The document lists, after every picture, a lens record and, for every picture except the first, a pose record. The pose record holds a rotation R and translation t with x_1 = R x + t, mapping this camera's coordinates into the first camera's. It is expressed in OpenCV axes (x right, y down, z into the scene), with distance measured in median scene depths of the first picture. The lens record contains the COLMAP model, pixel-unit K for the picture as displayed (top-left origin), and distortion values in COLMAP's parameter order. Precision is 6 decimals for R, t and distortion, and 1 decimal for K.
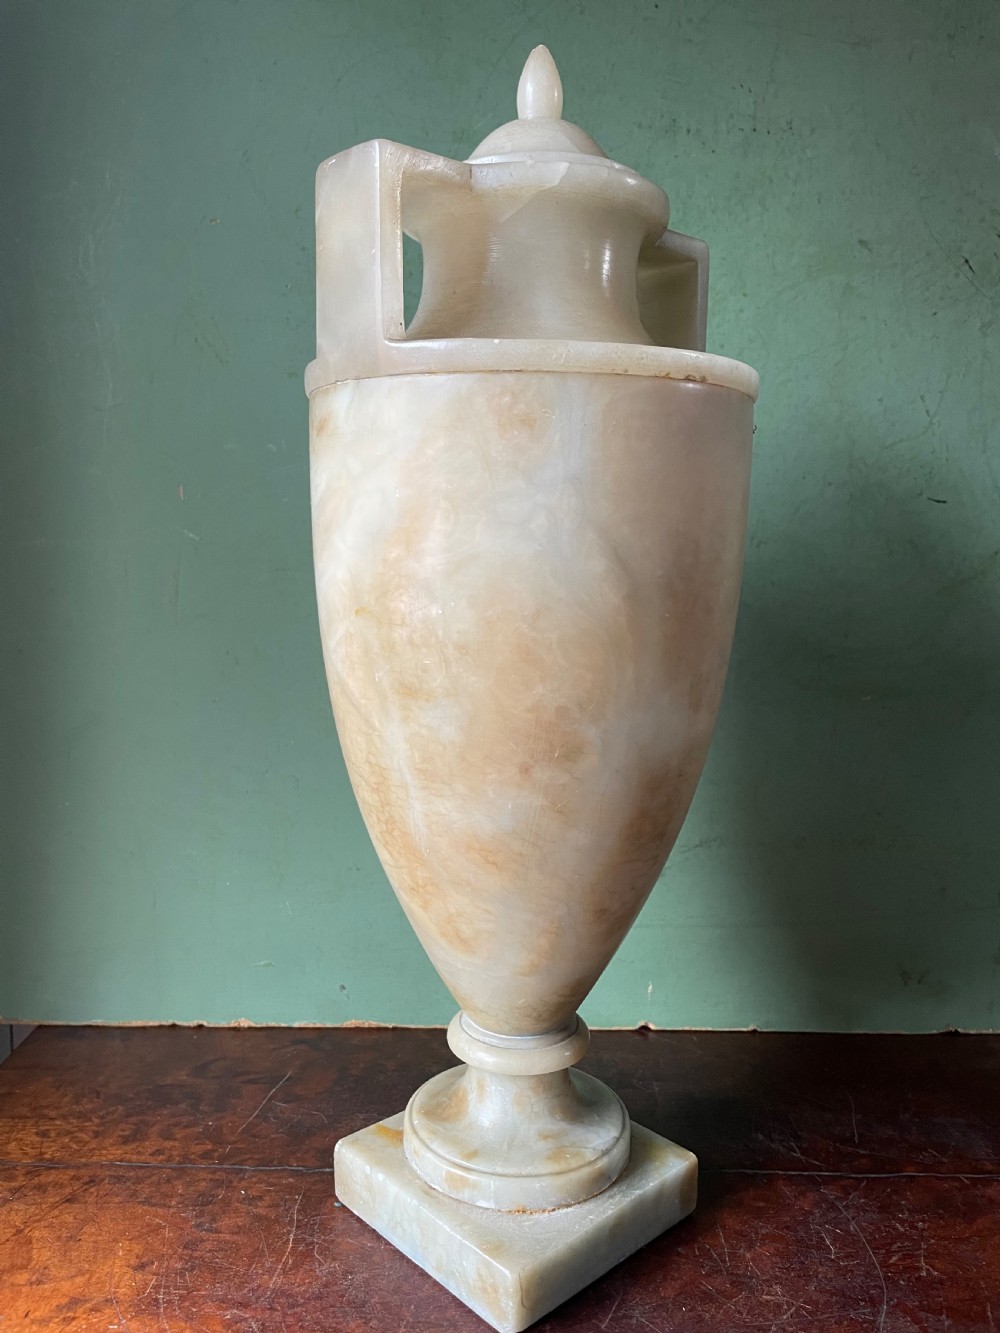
lens RADIAL K [[956.8, 0, 485.4], [0, 956.8, 666.5], [0, 0, 1]] dist [0.060788, -0.084037]
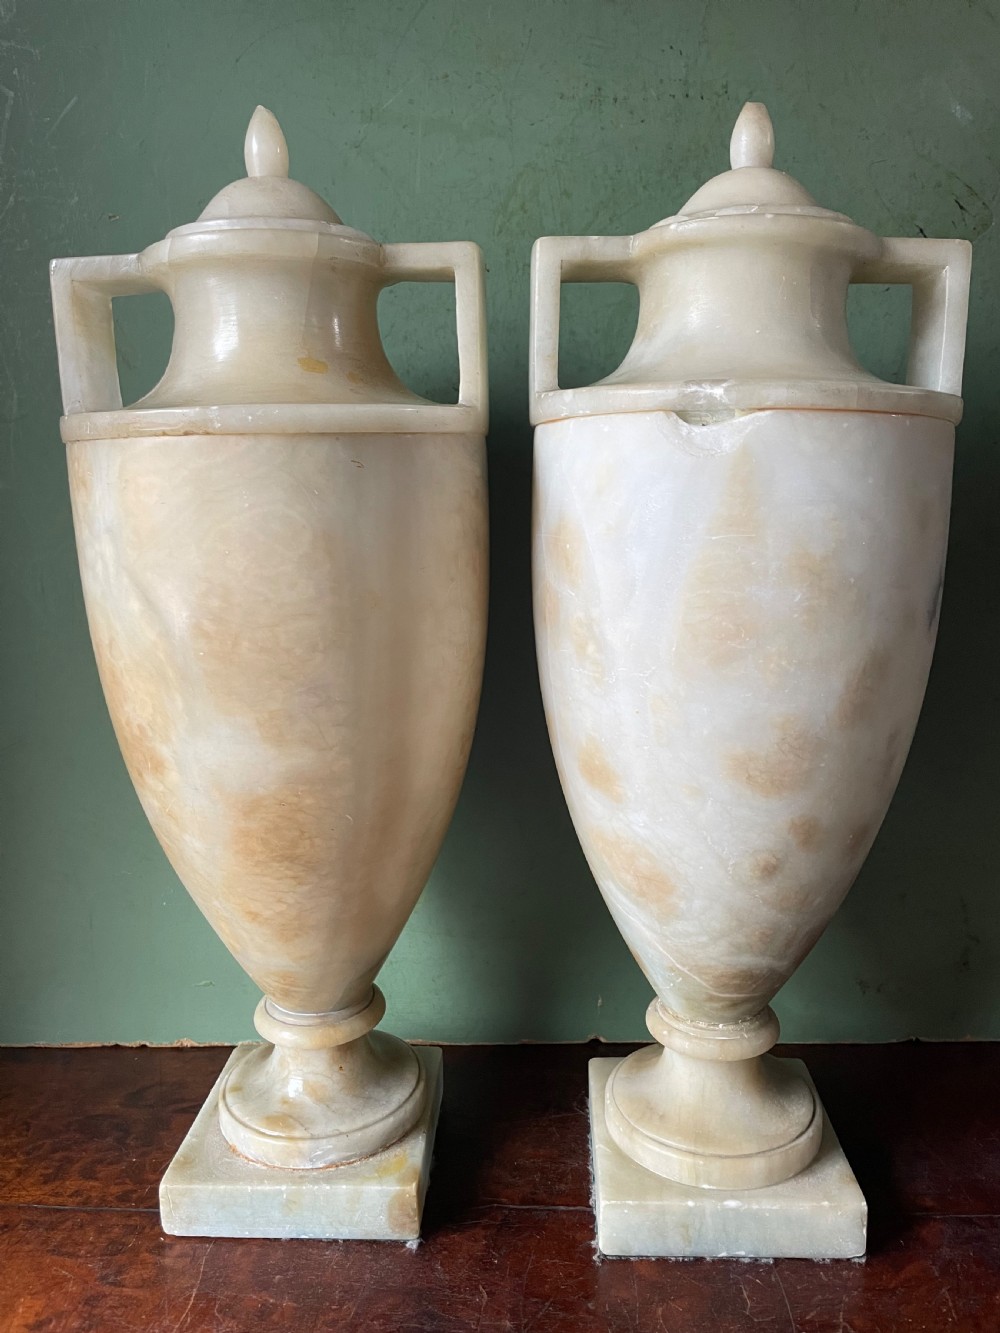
lens RADIAL K [[956.8, 0, 497.9], [0, 956.8, 654.2], [0, 0, 1]] dist [0.060788, -0.084037]
pose [[0.999382, -0.023992, -0.025703, 0.109197], [0.025159, 0.998621, 0.046081, -0.068528], [0.024562, -0.046699, 0.998607, 0.045910]]
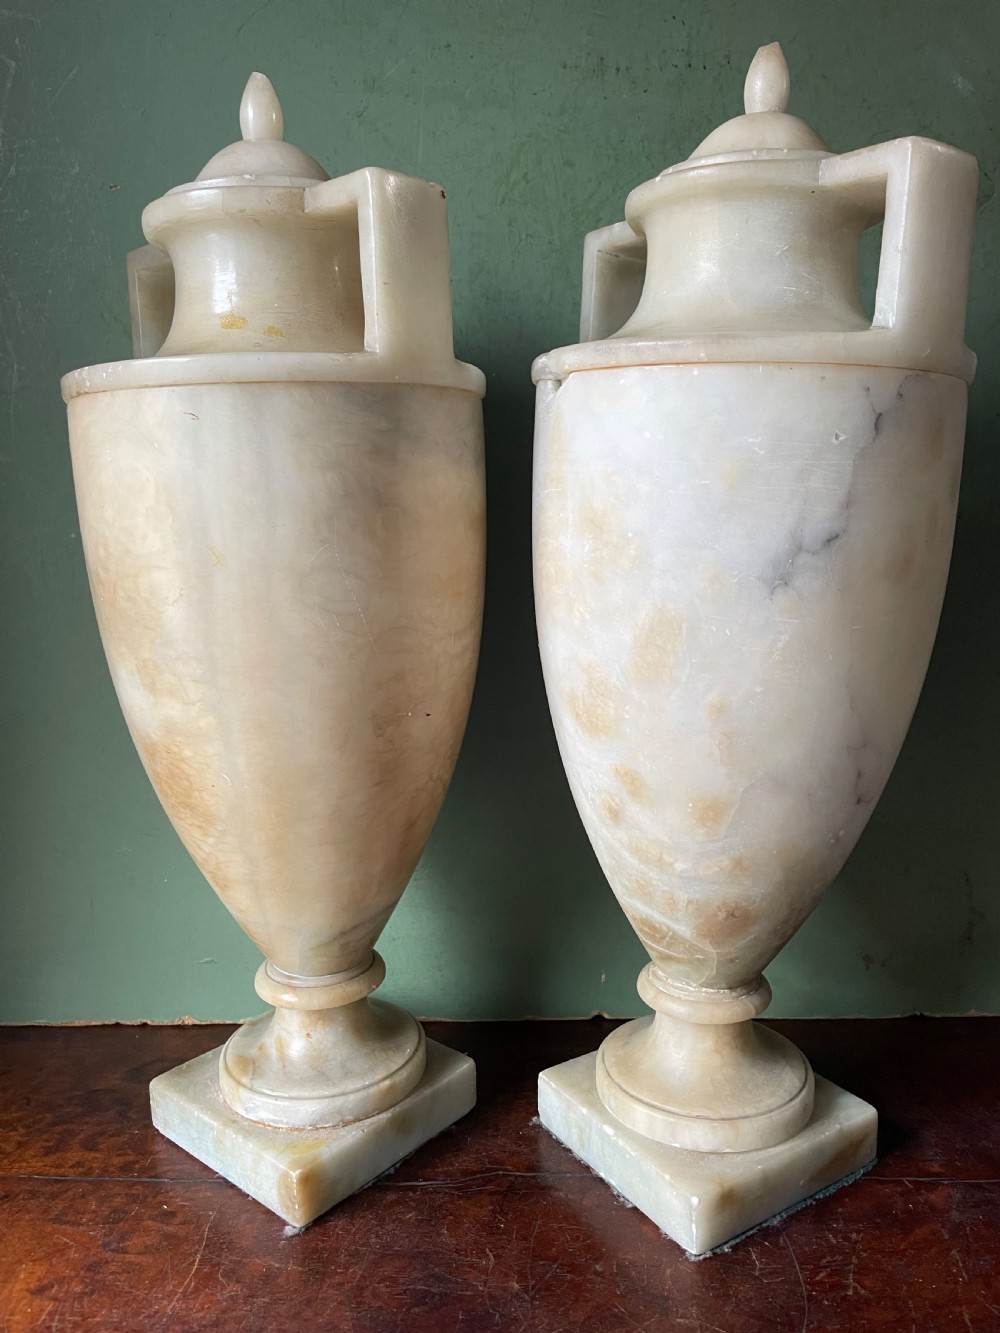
lens RADIAL K [[956.8, 0, 498.1], [0, 956.8, 660.9], [0, 0, 1]] dist [0.060788, -0.084037]
pose [[0.999452, -0.025743, -0.020794, 0.100612], [0.026615, 0.998727, 0.042850, -0.030609], [0.019665, -0.043380, 0.998865, 0.047301]]
